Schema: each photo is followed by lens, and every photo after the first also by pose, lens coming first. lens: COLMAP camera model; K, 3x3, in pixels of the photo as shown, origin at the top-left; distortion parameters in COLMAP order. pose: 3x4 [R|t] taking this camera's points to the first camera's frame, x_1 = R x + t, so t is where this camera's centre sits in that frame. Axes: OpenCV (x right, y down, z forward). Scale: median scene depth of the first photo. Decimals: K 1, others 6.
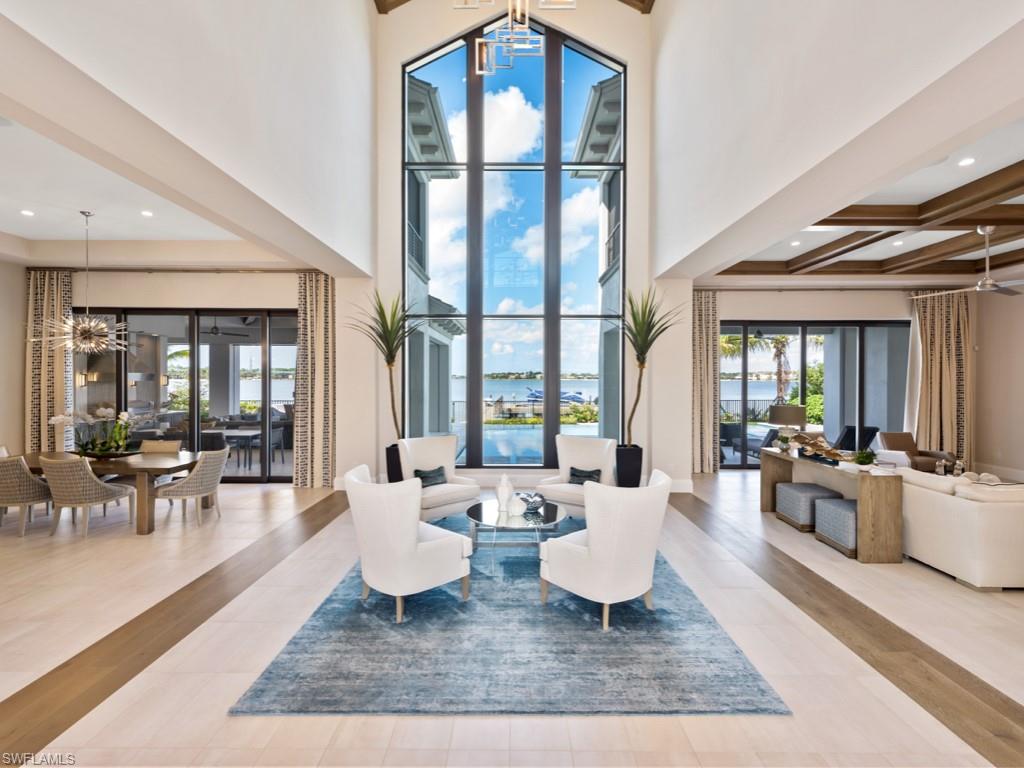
lens RADIAL K [[454.3, 0, 512.0], [0, 454.3, 384.0], [0, 0, 1]] dist [0.000723, 0.000118]
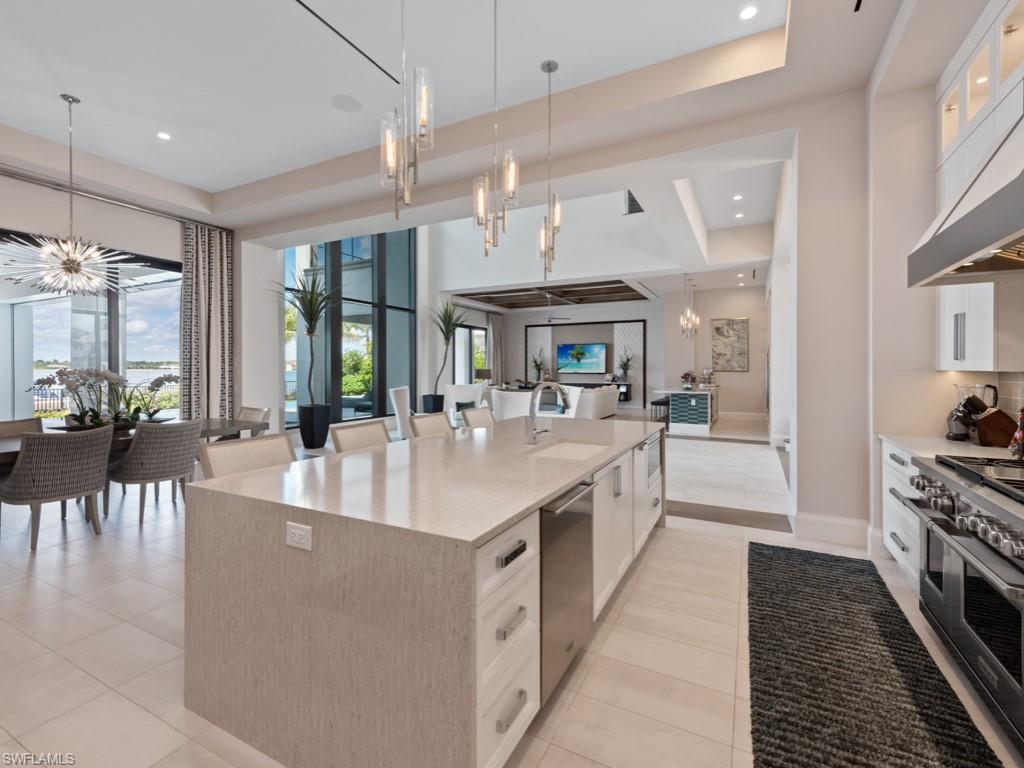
lens RADIAL K [[457.3, 0, 513.1], [0, 457.3, 375.7], [0, 0, 1]] dist [-0.000487, -0.000388]
pose [[0.456242, -0.014719, 0.889734, -0.968842], [0.013256, 0.999865, 0.009743, 0.051831], [-0.889757, 0.007349, 0.456375, 0.032396]]
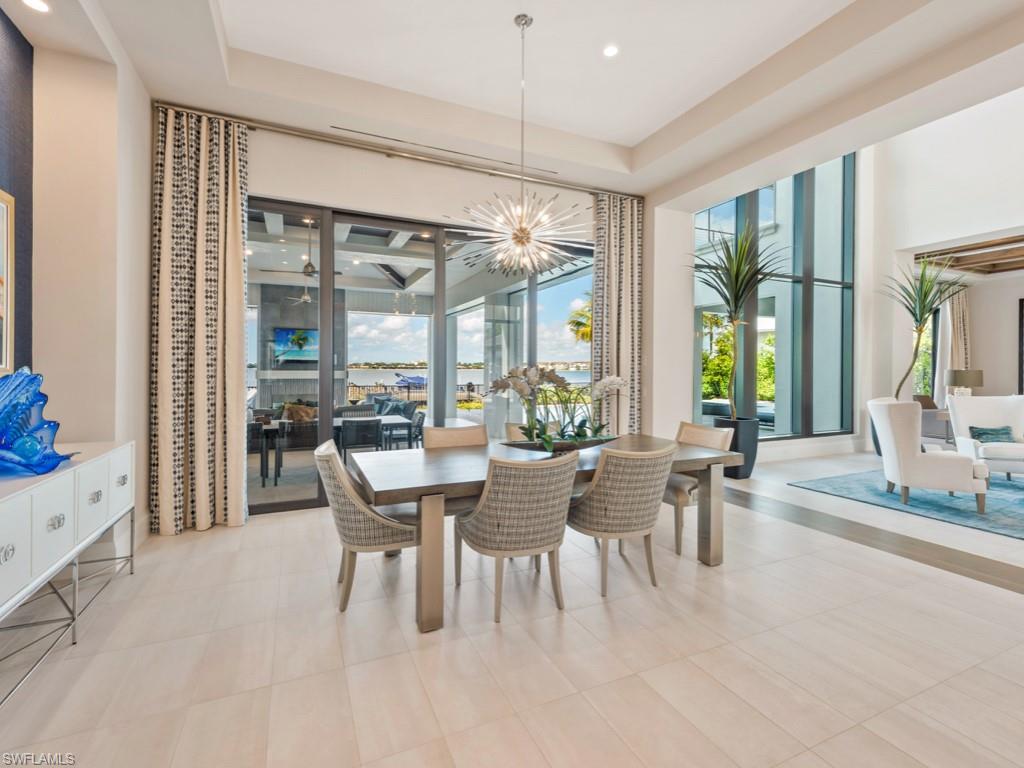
lens RADIAL K [[471.2, 0, 509.6], [0, 471.2, 374.2], [0, 0, 1]] dist [0.000821, 0.000002]
pose [[0.913678, -0.004462, 0.406415, -0.910284], [0.005435, 0.999984, -0.001241, 0.047982], [-0.406403, 0.003343, 0.913688, 0.361449]]
